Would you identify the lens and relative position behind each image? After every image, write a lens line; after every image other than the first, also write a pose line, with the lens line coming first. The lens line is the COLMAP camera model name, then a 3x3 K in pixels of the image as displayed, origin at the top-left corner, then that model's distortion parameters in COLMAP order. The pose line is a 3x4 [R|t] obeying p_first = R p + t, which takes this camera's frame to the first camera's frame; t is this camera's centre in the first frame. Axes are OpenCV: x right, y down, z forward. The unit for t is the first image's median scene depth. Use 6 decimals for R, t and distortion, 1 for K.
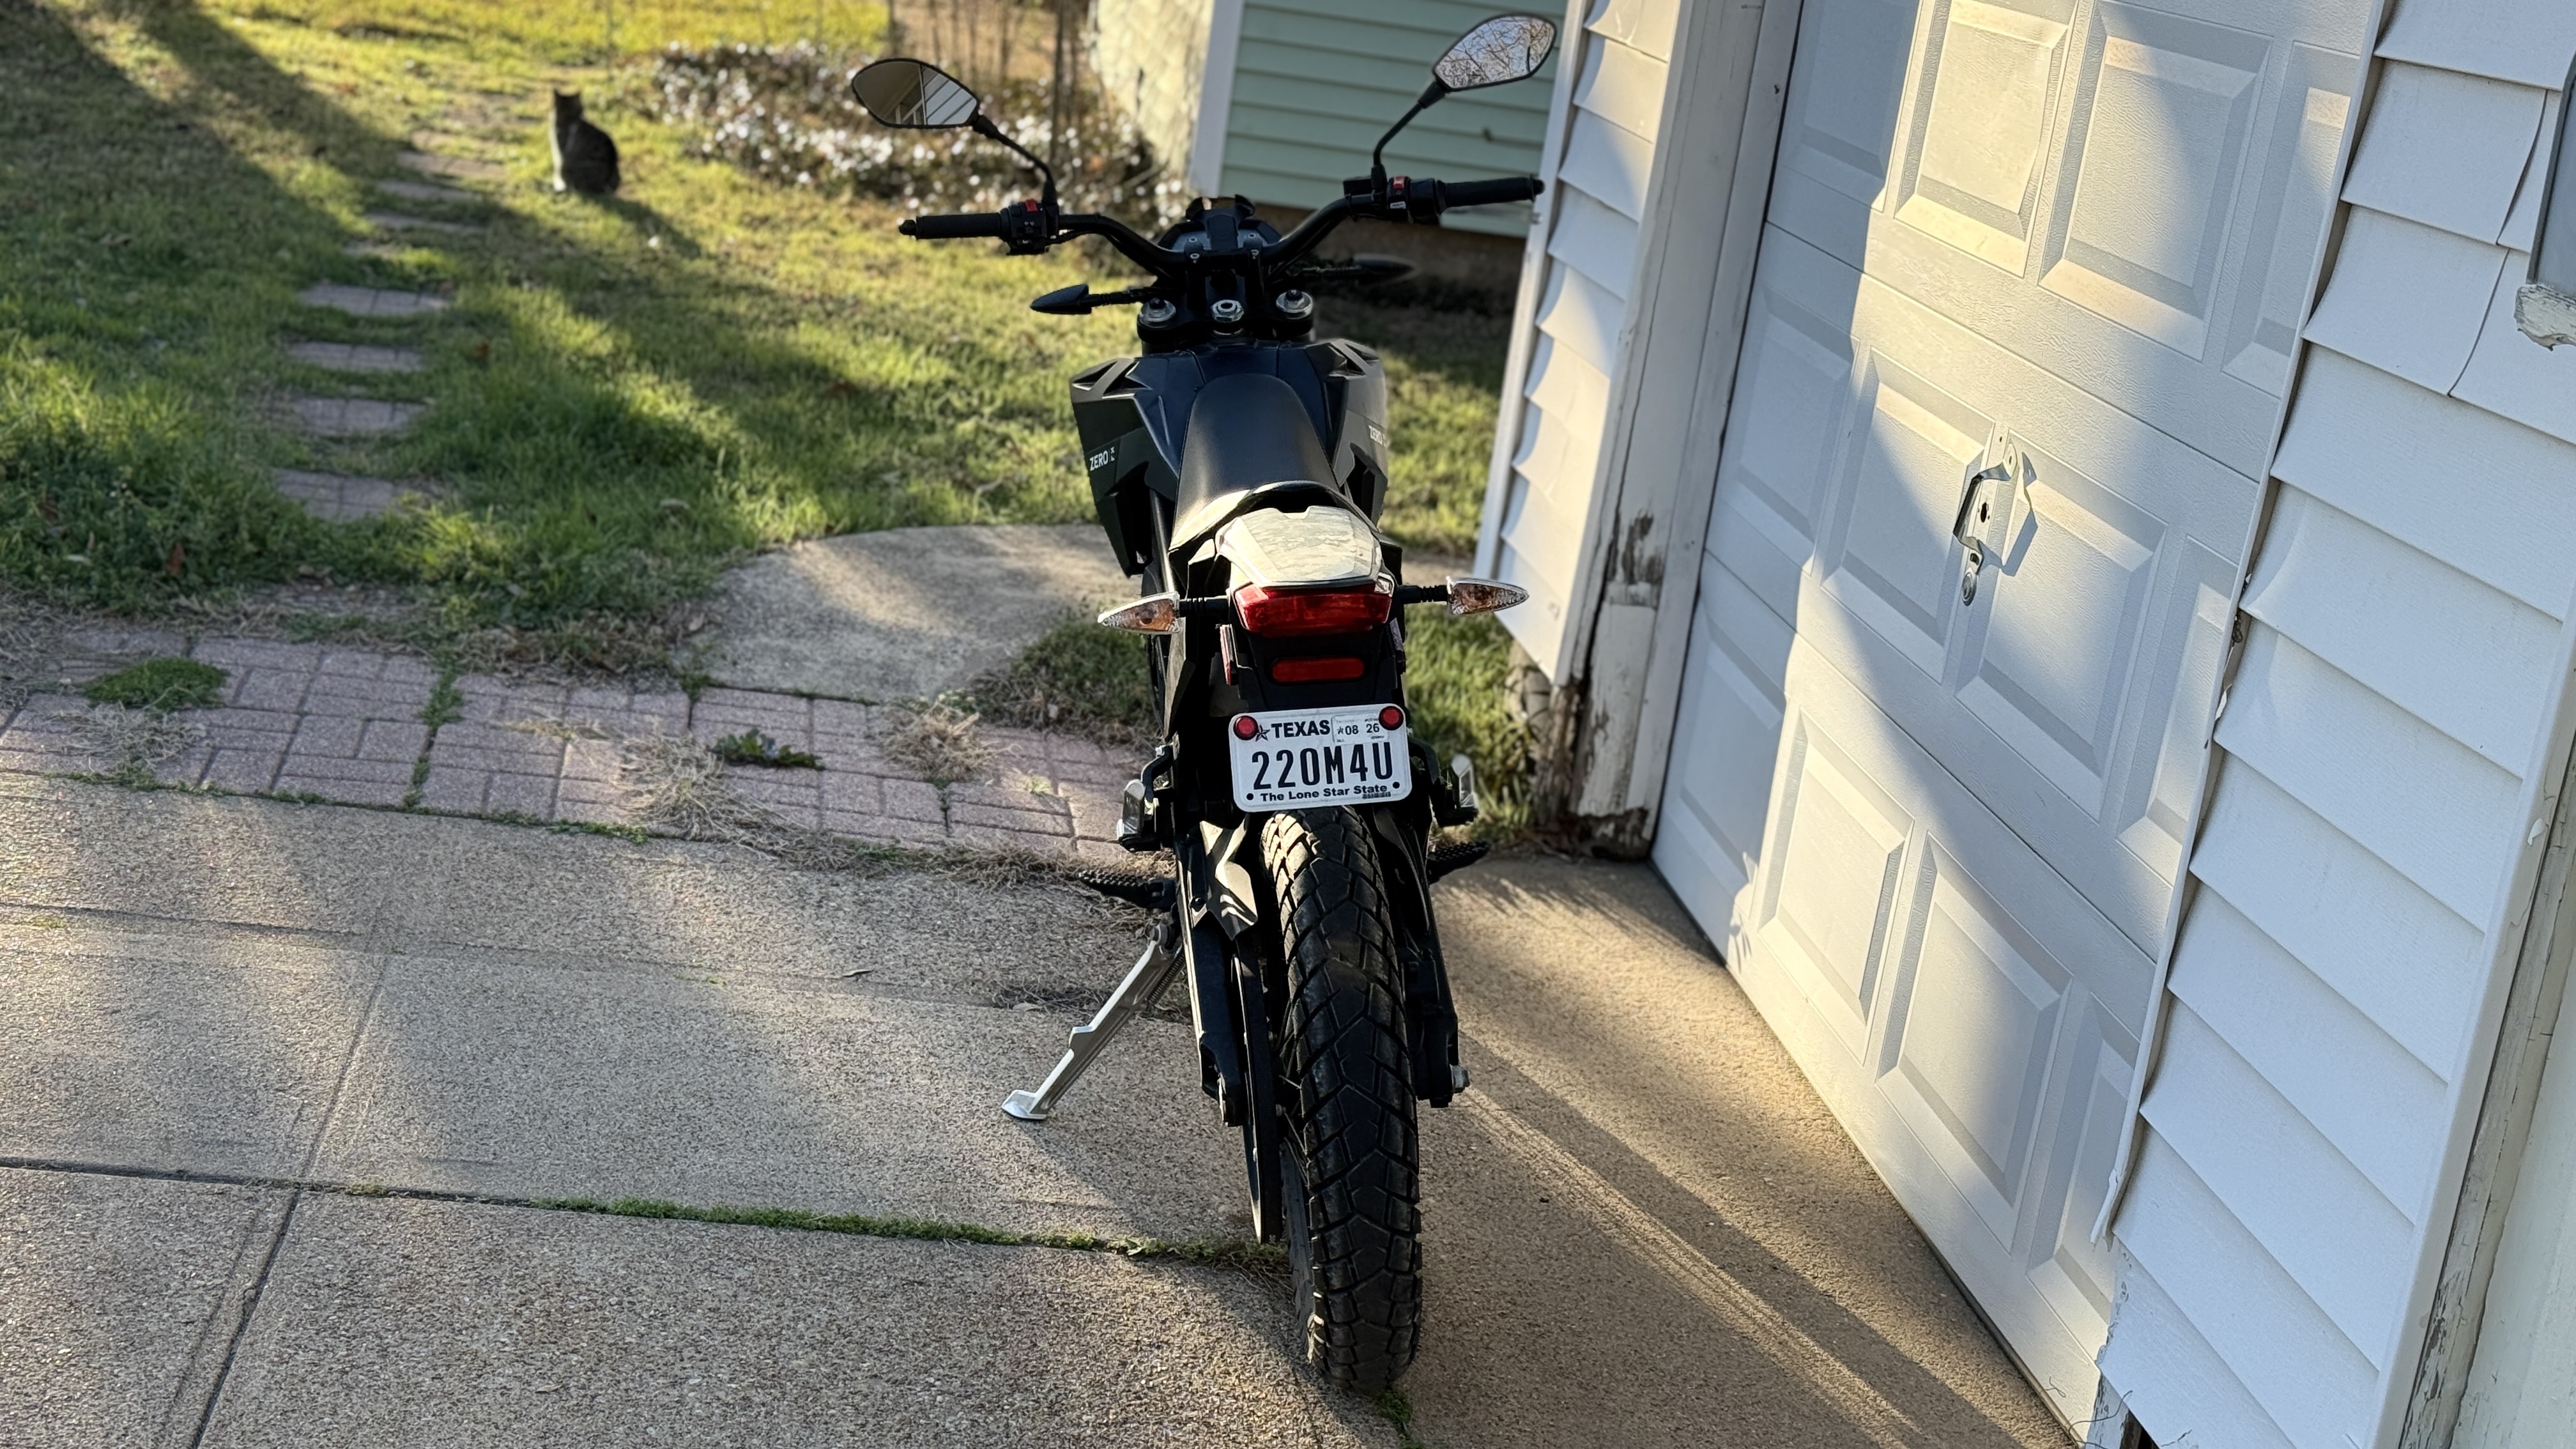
lens RADIAL K [[3416.8, 0, 1288.0], [0, 3416.8, 724.5], [0, 0, 1]] dist [0.149923, -0.080453]
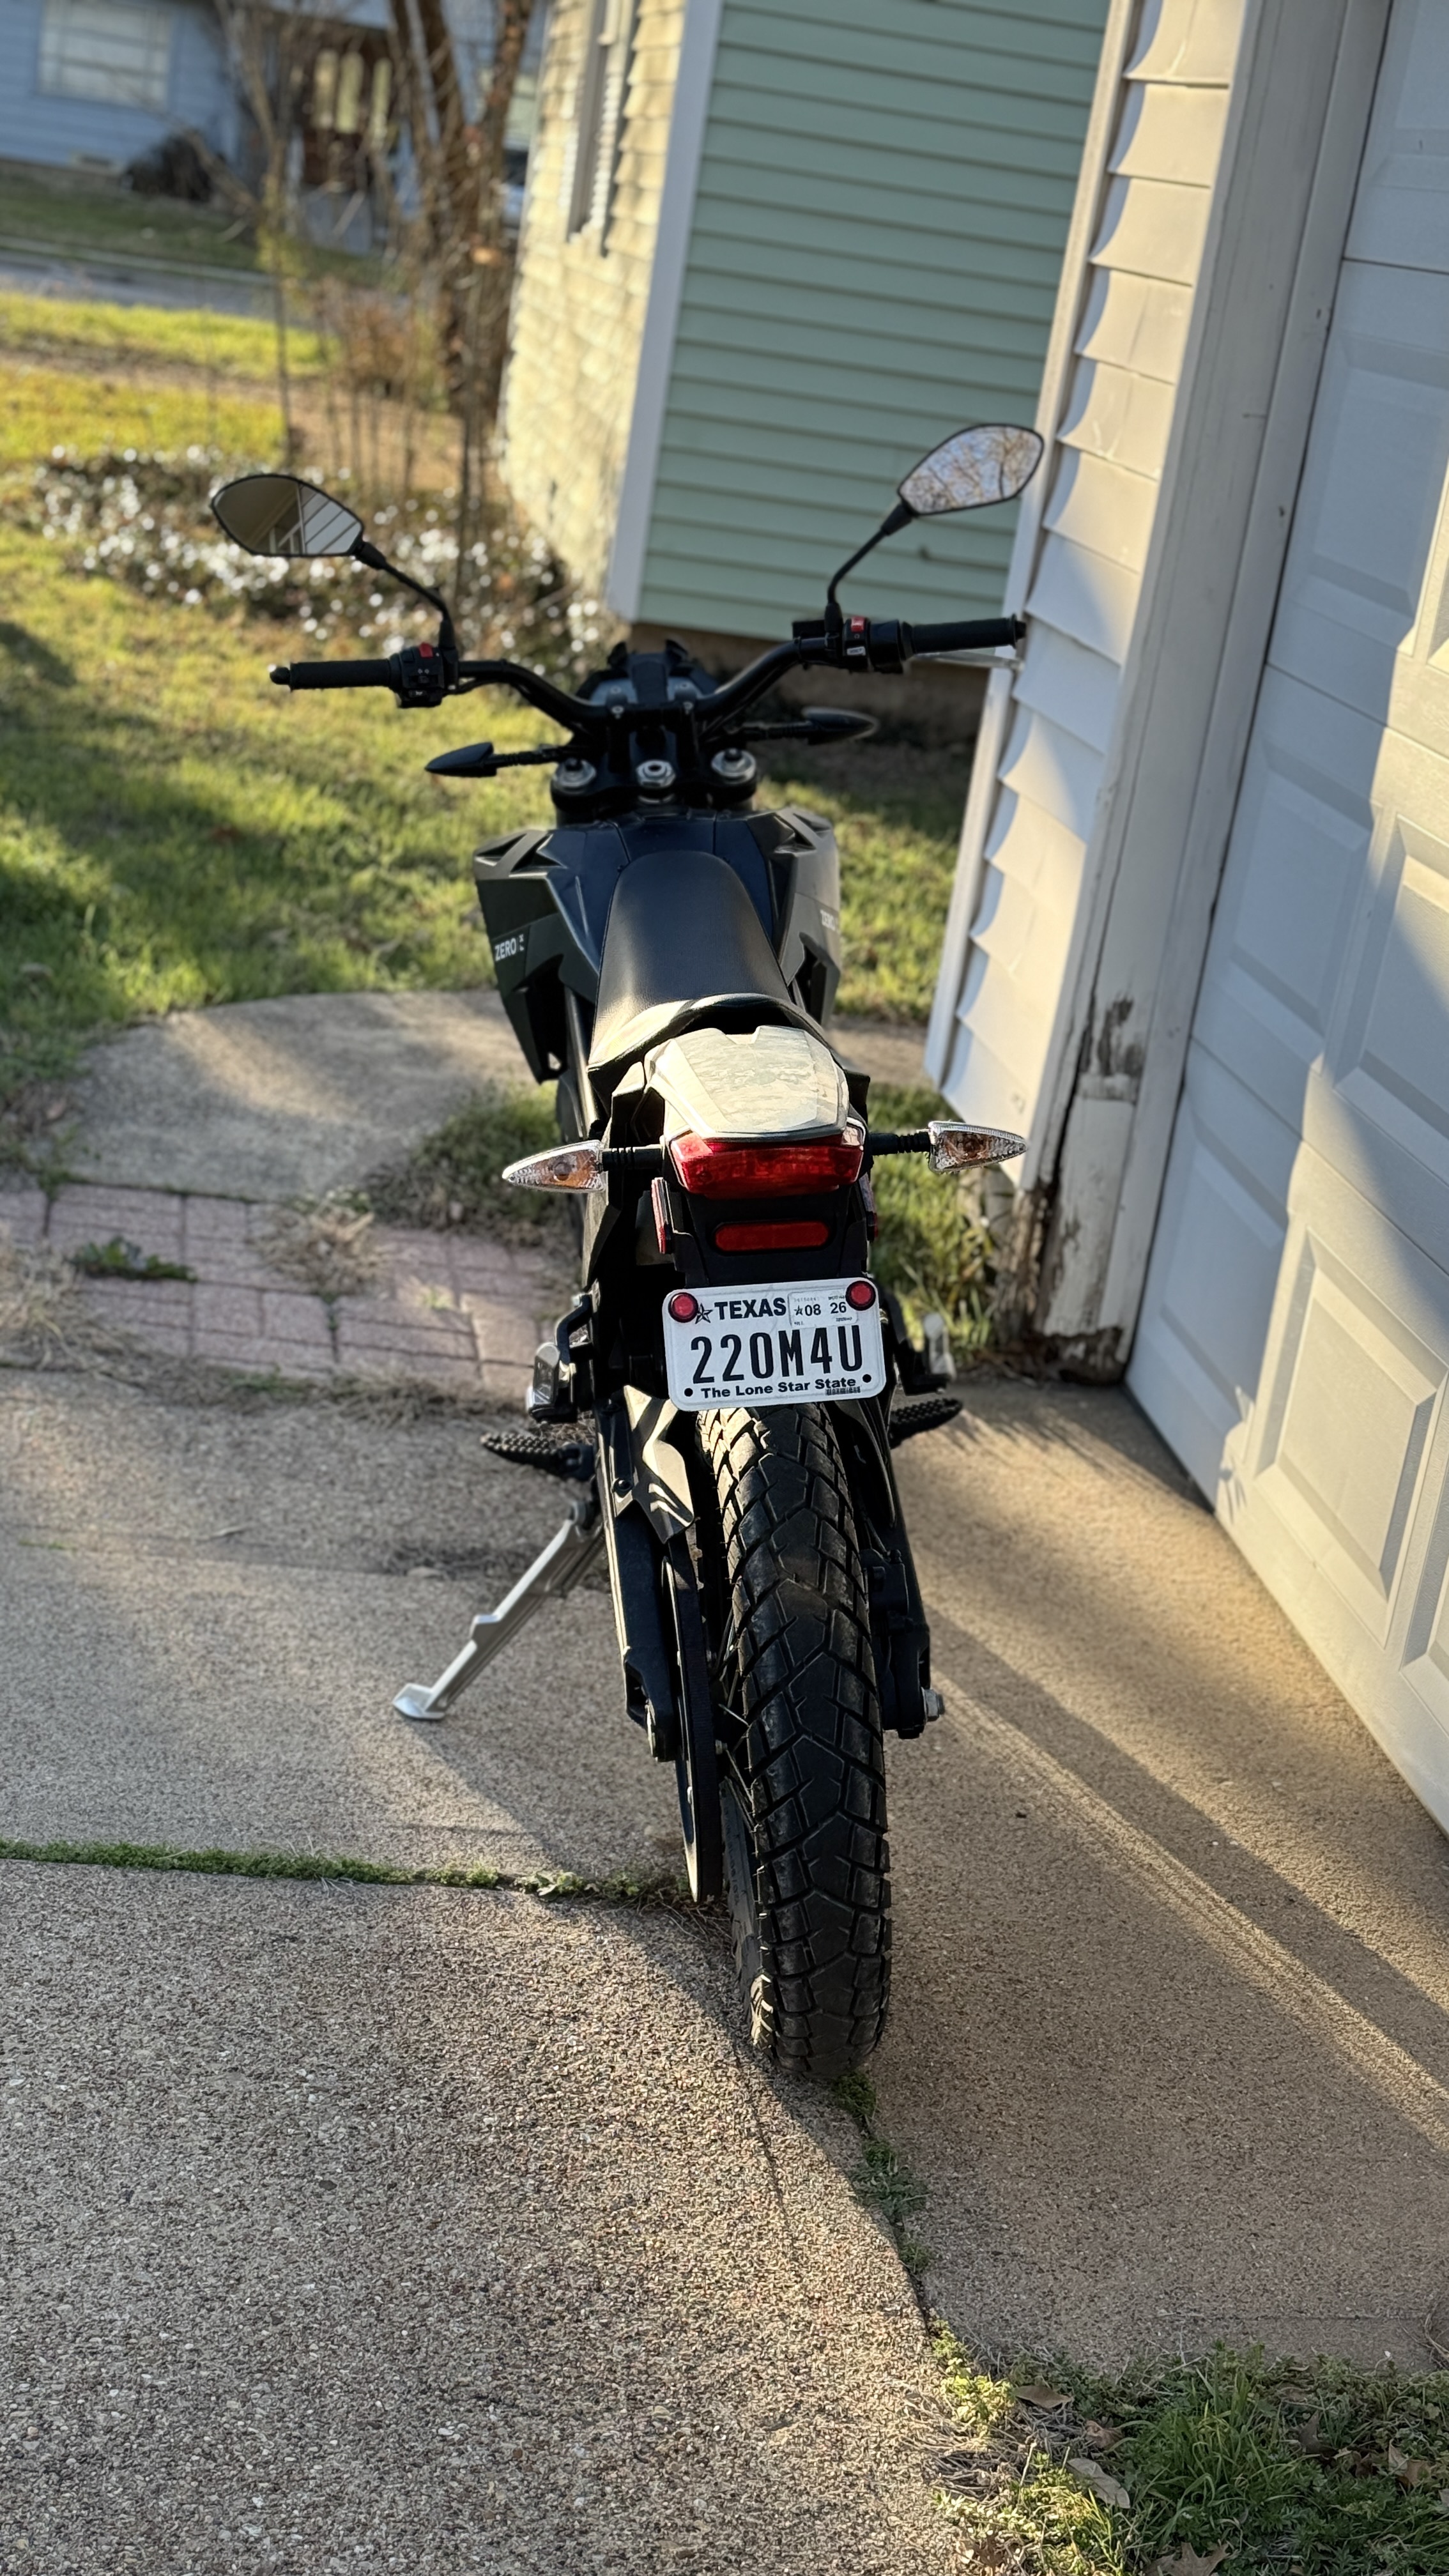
lens RADIAL K [[3416.8, 0, 724.5], [0, 3416.8, 1288.0], [0, 0, 1]] dist [0.149923, -0.080453]
pose [[0.999969, 0.002977, 0.007326, -0.005216], [-0.003286, 0.999094, 0.042438, -0.023638], [-0.007193, -0.042461, 0.999072, 0.112214]]
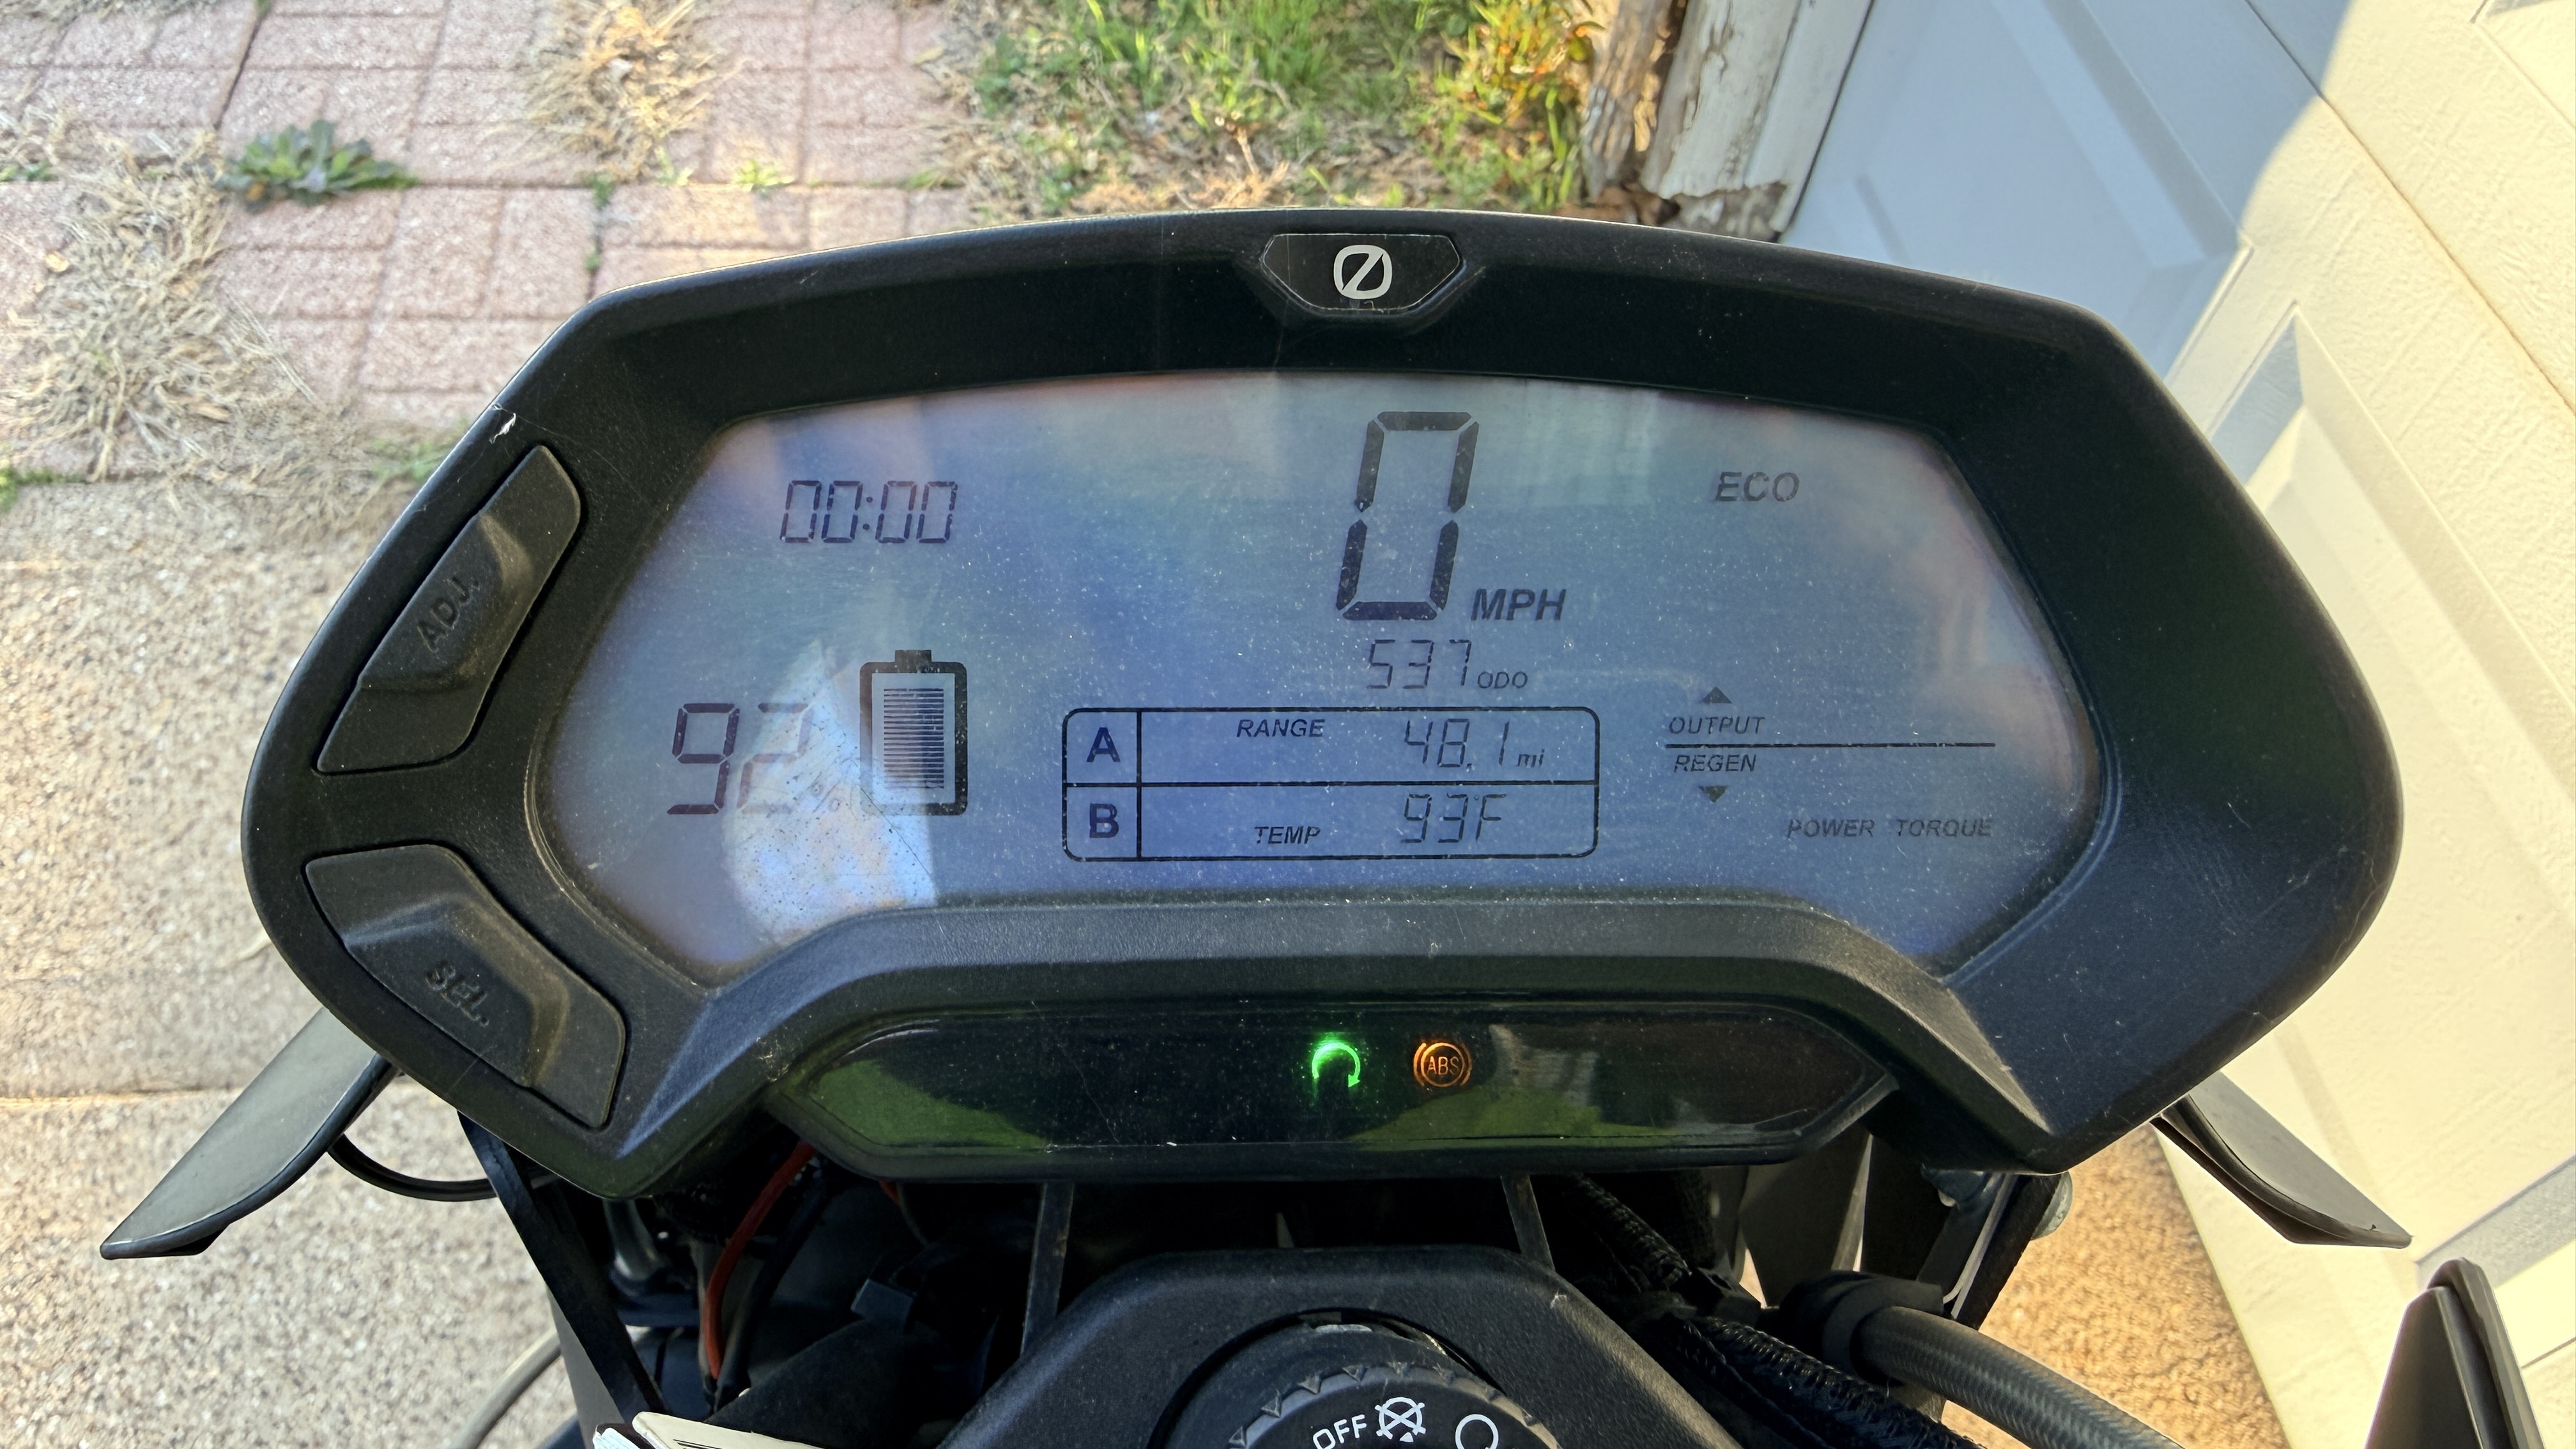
lens RADIAL K [[1415.8, 0, 1288.0], [0, 1415.8, 724.5], [0, 0, 1]] dist [-0.002981, -0.000807]
pose [[0.984926, 0.040869, -0.168080, 0.068618], [0.091518, 0.701433, 0.706835, -0.085794], [0.146785, -0.711563, 0.687119, 0.780843]]
